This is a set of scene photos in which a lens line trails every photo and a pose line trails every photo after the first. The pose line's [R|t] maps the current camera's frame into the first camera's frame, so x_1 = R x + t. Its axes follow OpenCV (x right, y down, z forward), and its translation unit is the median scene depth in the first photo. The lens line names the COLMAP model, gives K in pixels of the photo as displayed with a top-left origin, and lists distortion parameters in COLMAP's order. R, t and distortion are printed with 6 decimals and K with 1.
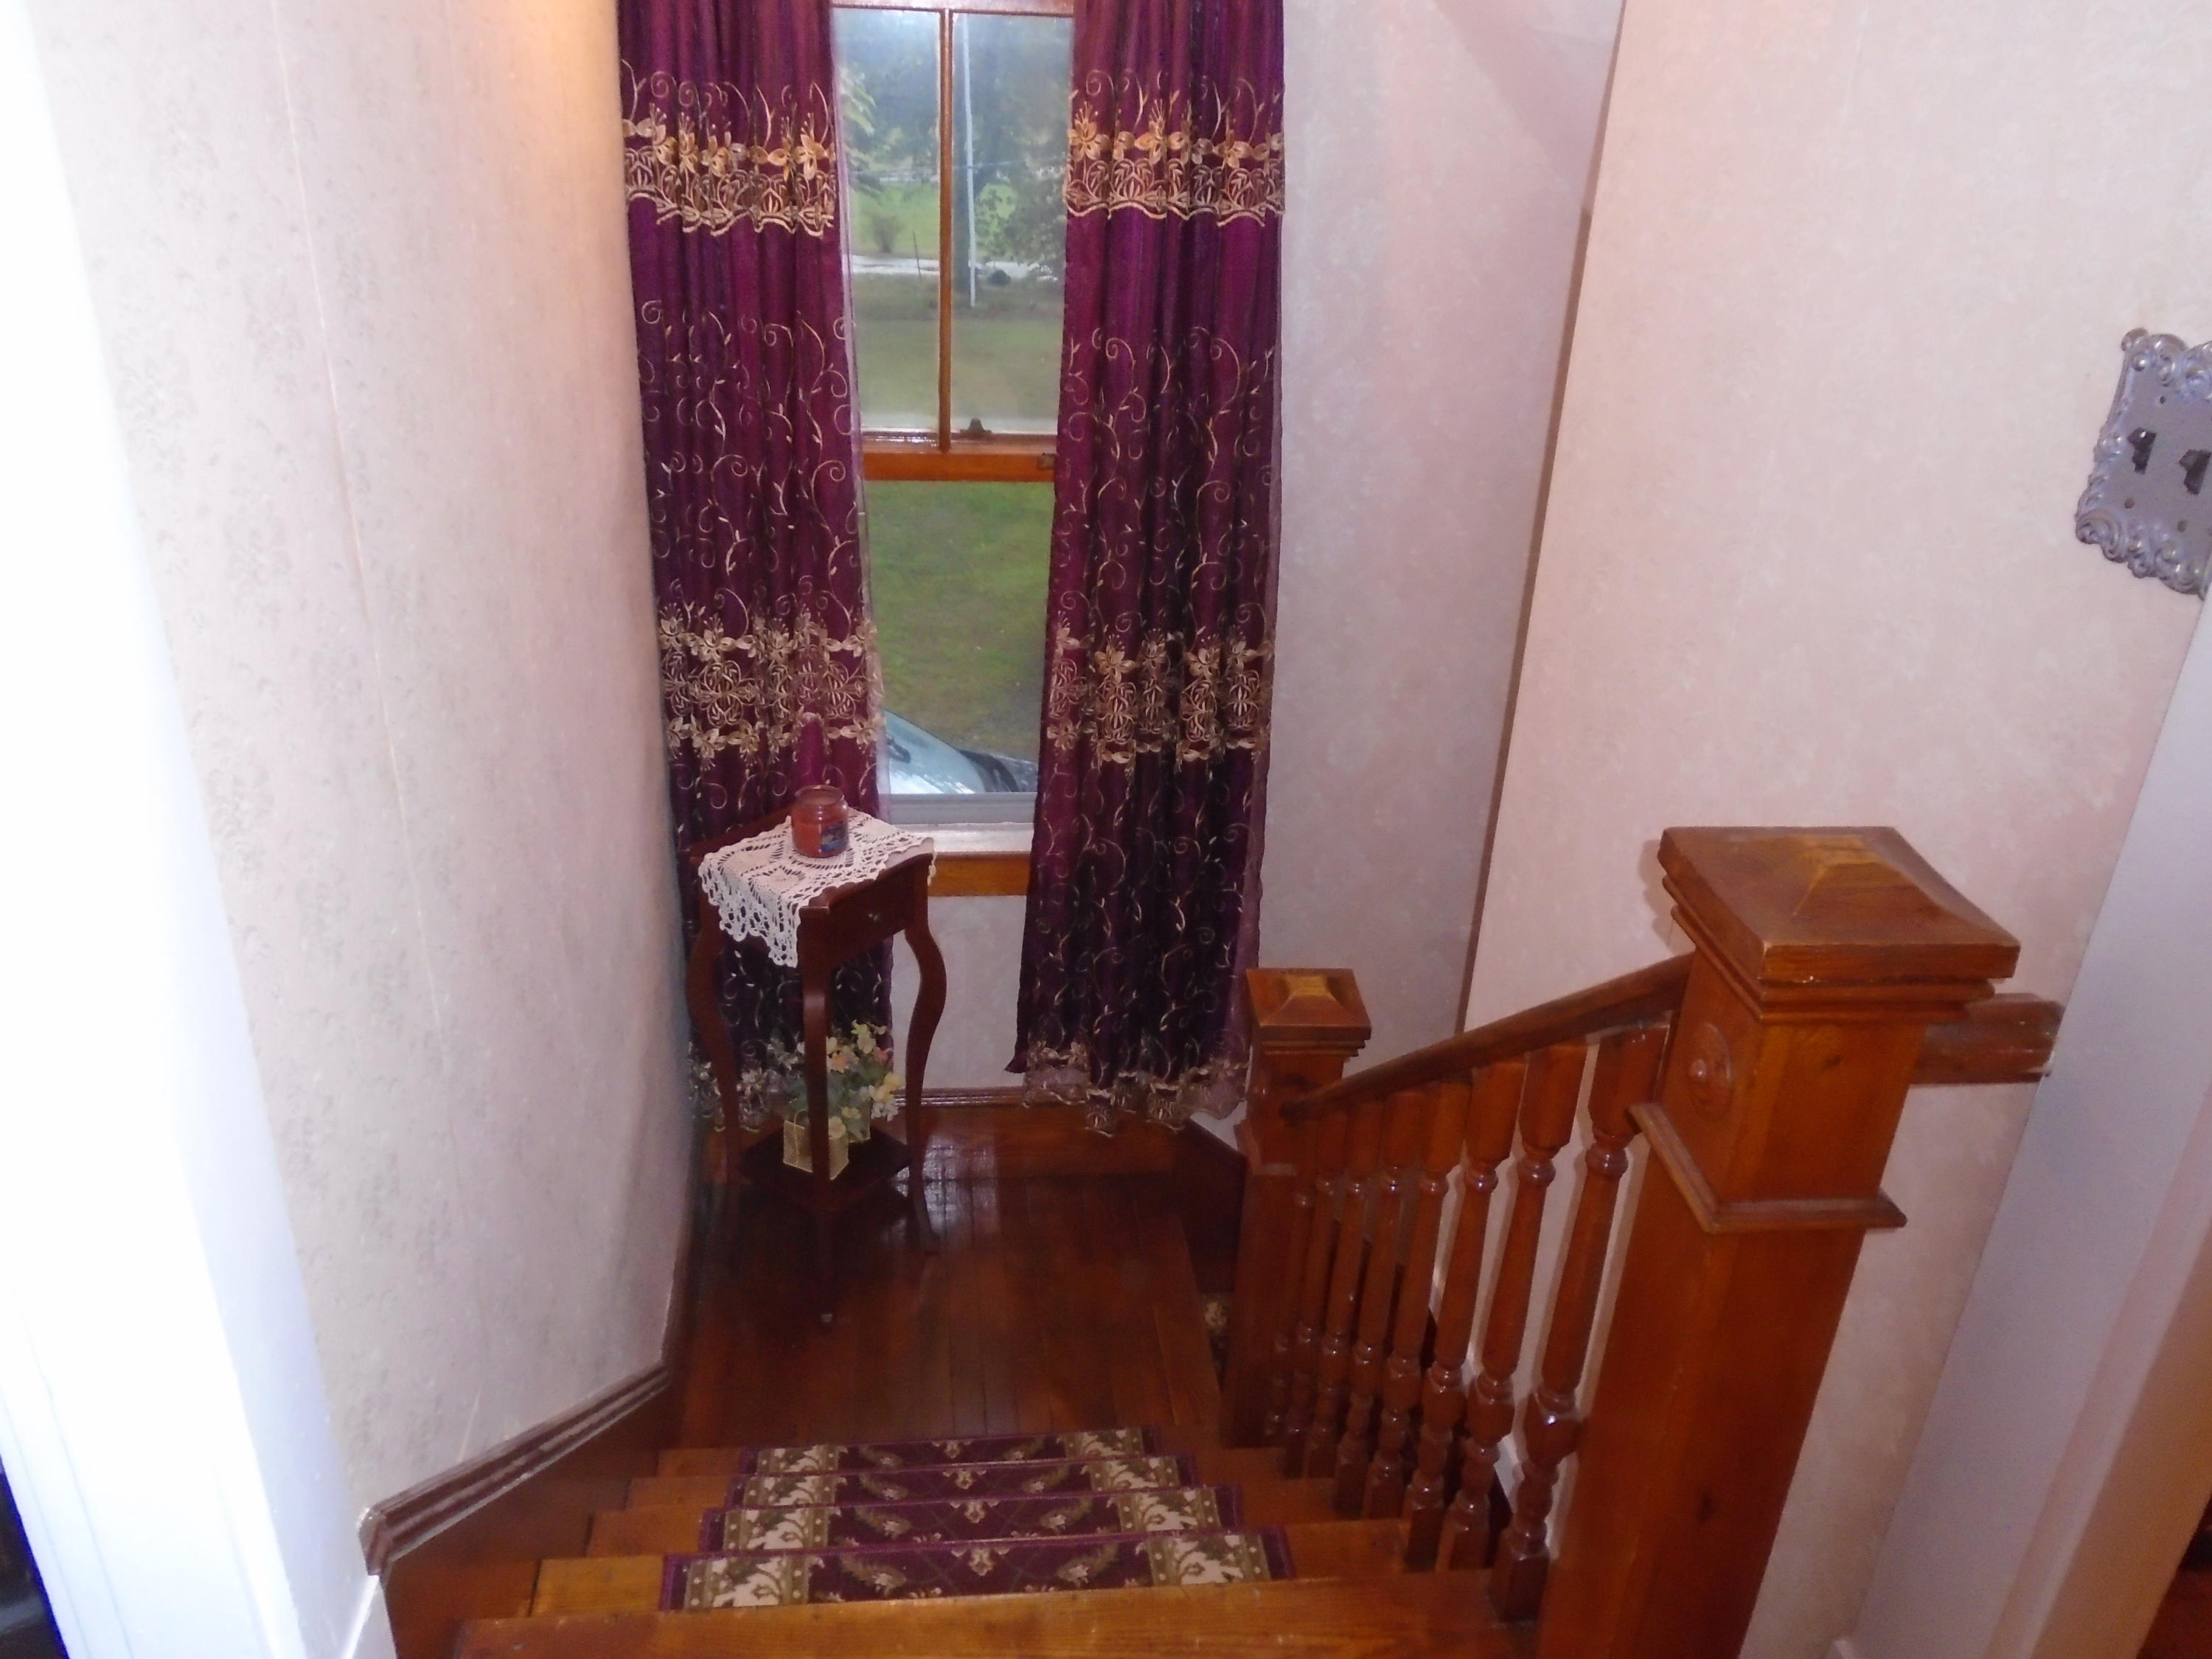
lens RADIAL K [[1711.5, 0, 1113.5], [0, 1711.5, 826.6], [0, 0, 1]] dist [-0.012354, 0.003107]
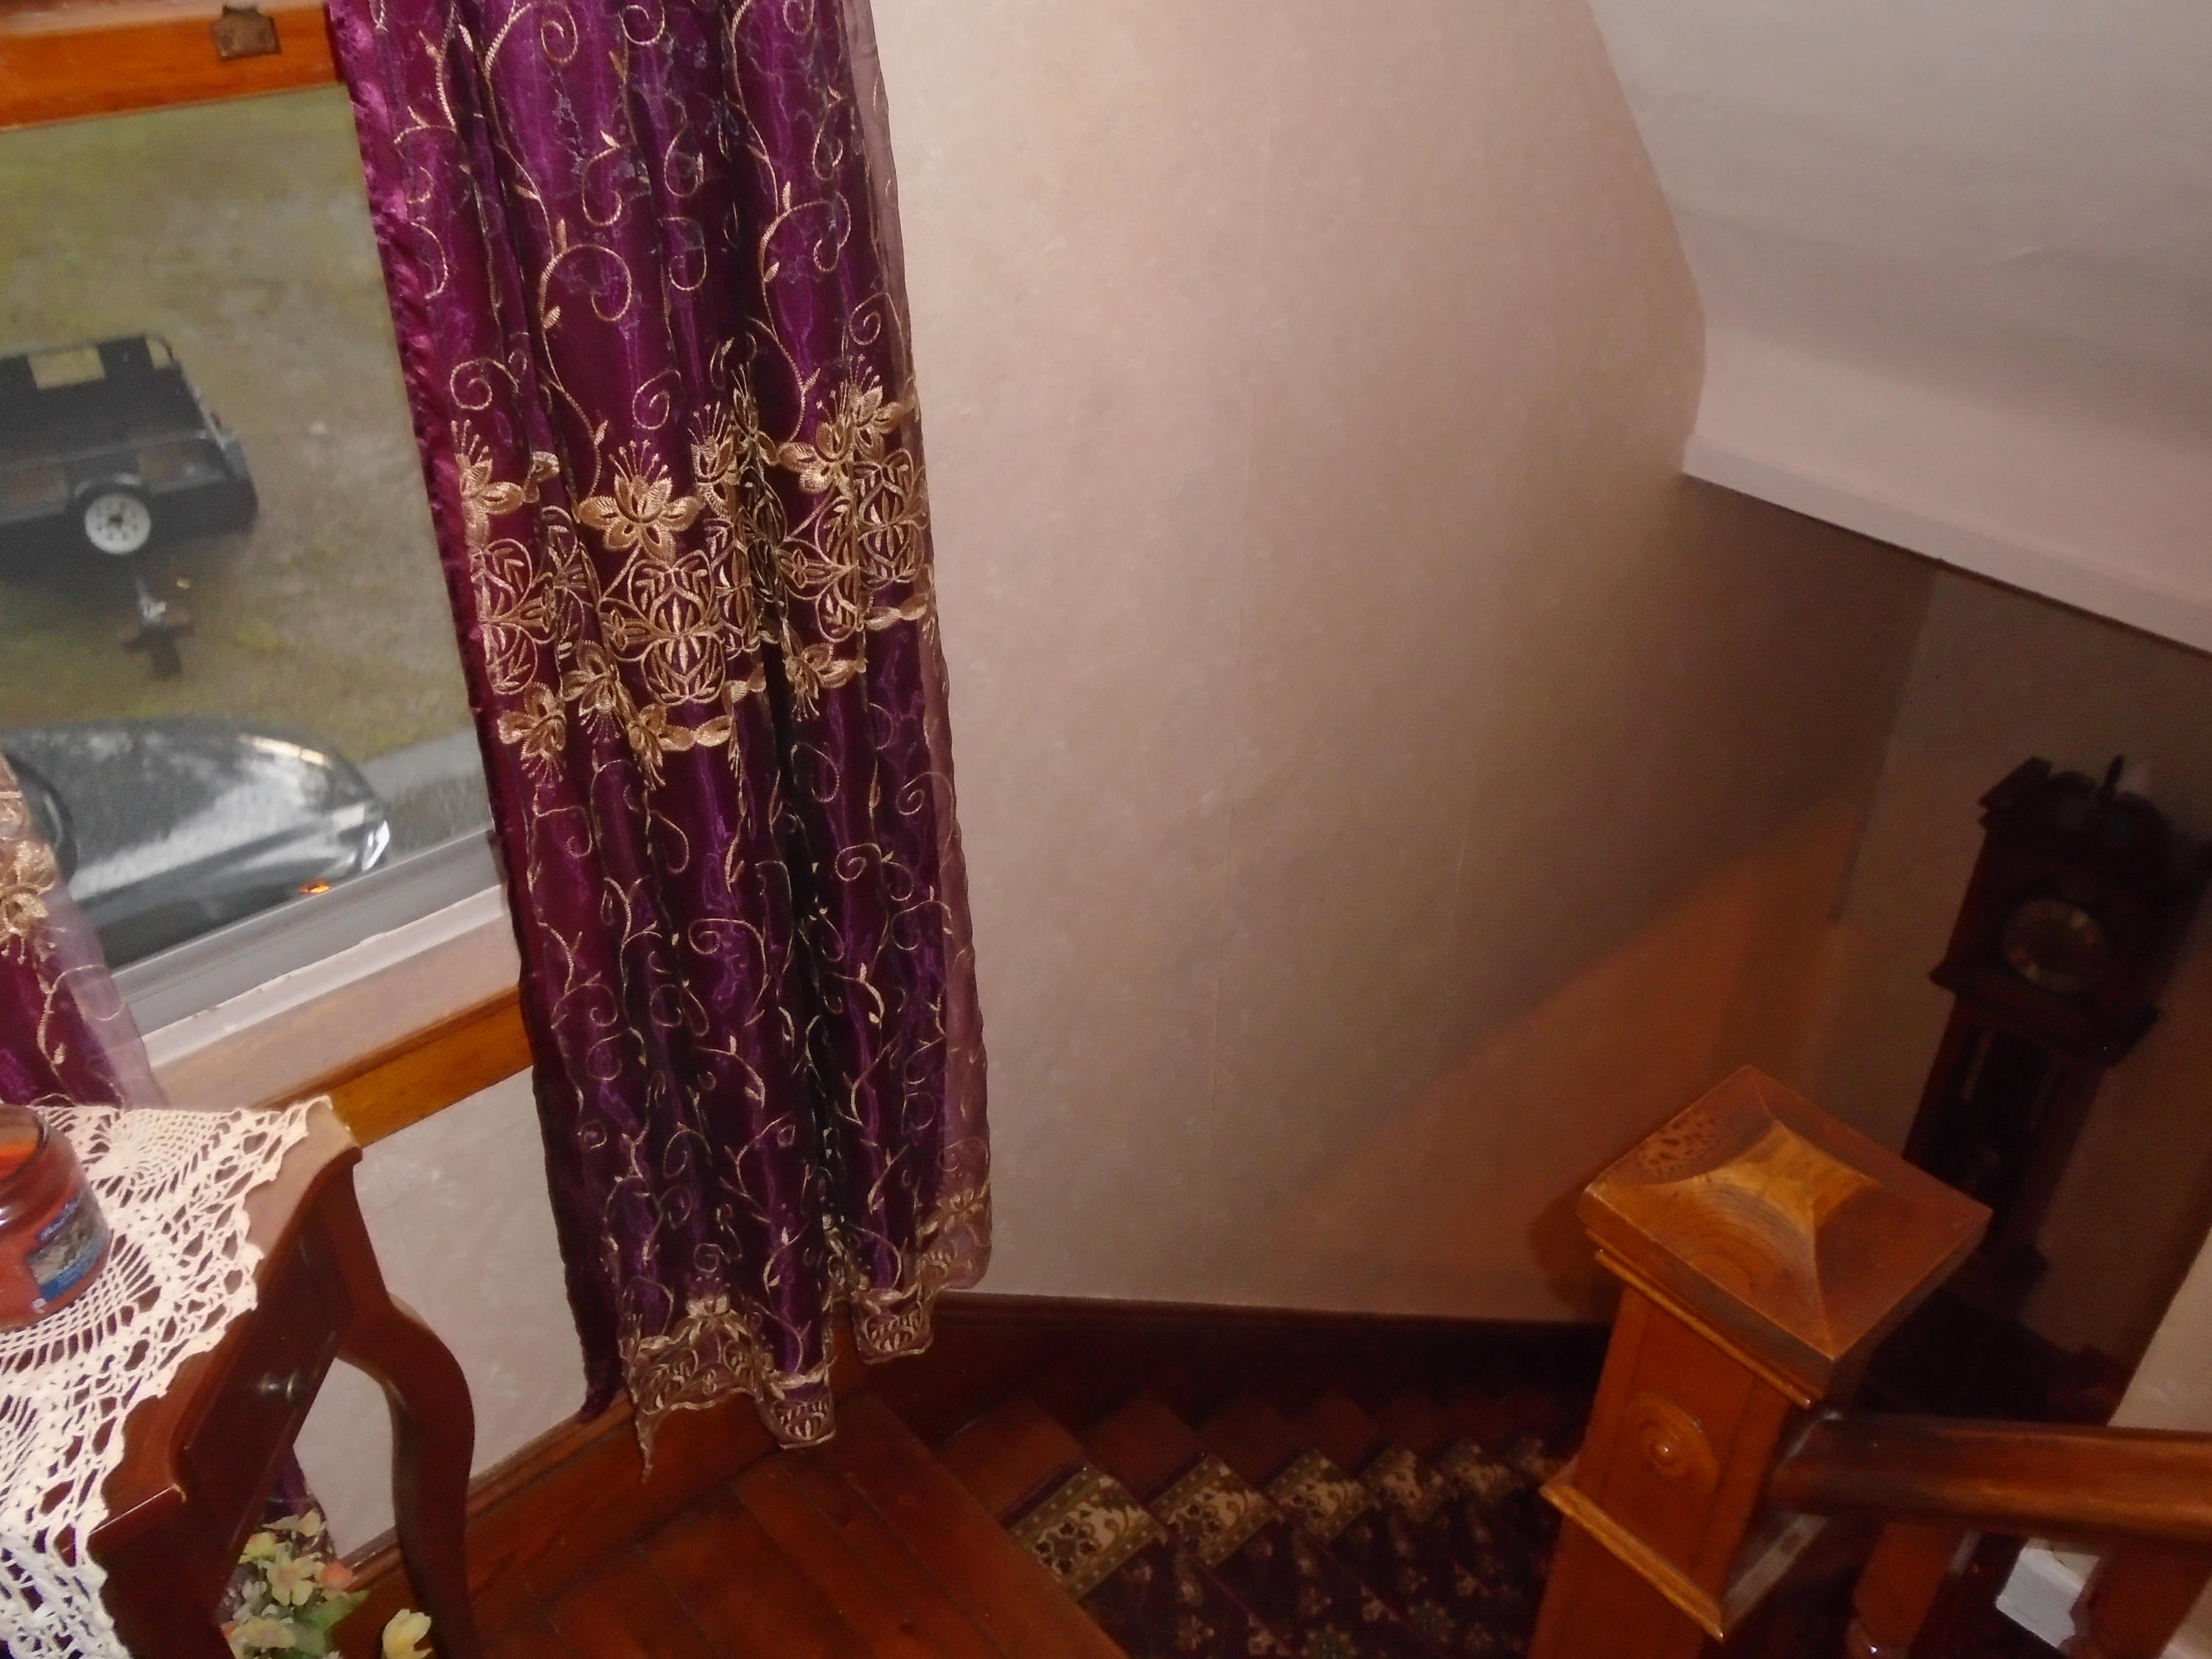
lens RADIAL K [[1711.5, 0, 1099.1], [0, 1711.5, 826.4], [0, 0, 1]] dist [-0.012354, 0.003107]
pose [[0.810577, -0.358663, 0.462953, -0.119898], [0.292913, 0.932830, 0.209834, -0.078451], [-0.507116, -0.034481, 0.861188, 0.590099]]
